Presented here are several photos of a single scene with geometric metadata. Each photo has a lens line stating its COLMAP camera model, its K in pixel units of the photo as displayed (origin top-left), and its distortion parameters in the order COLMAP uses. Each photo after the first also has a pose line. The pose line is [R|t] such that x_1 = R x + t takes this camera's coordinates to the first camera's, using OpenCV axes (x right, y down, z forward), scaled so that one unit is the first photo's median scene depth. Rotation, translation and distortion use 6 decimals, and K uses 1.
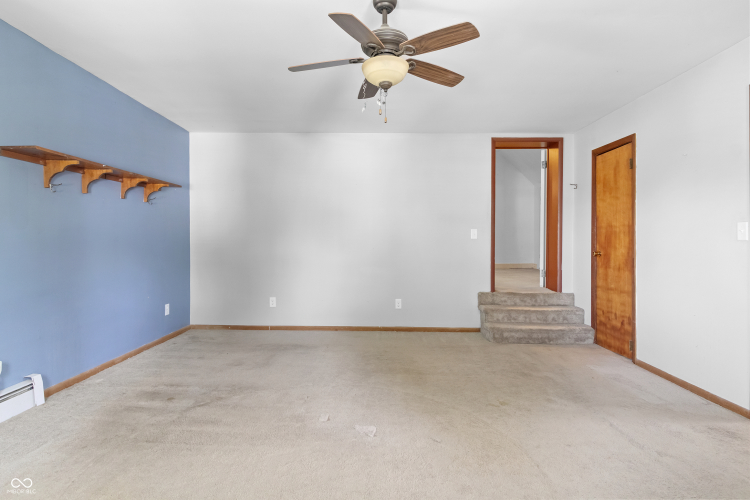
lens RADIAL K [[409.8, 0, 375.2], [0, 409.8, 249.8], [0, 0, 1]] dist [0.004171, -0.001261]
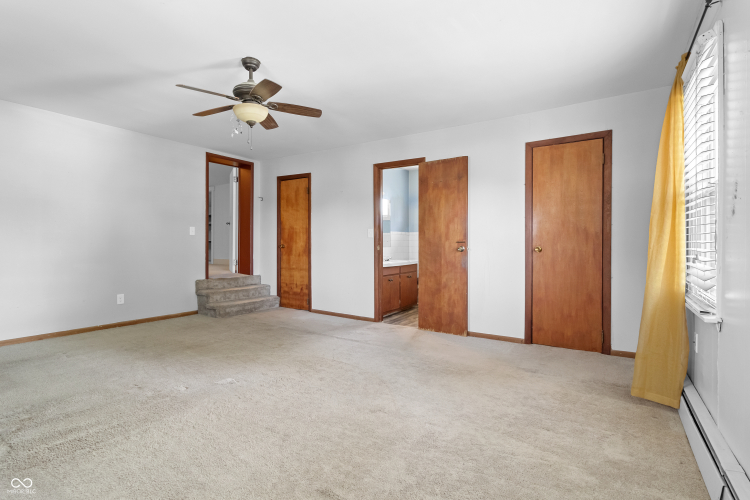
lens RADIAL K [[384.9, 0, 376.5], [0, 384.9, 247.2], [0, 0, 1]] dist [-0.005031, -0.001405]
pose [[0.508419, -0.011616, 0.861031, -0.509141], [0.013800, 0.999891, 0.005341, 0.010824], [-0.860999, 0.009167, 0.508524, -0.014034]]
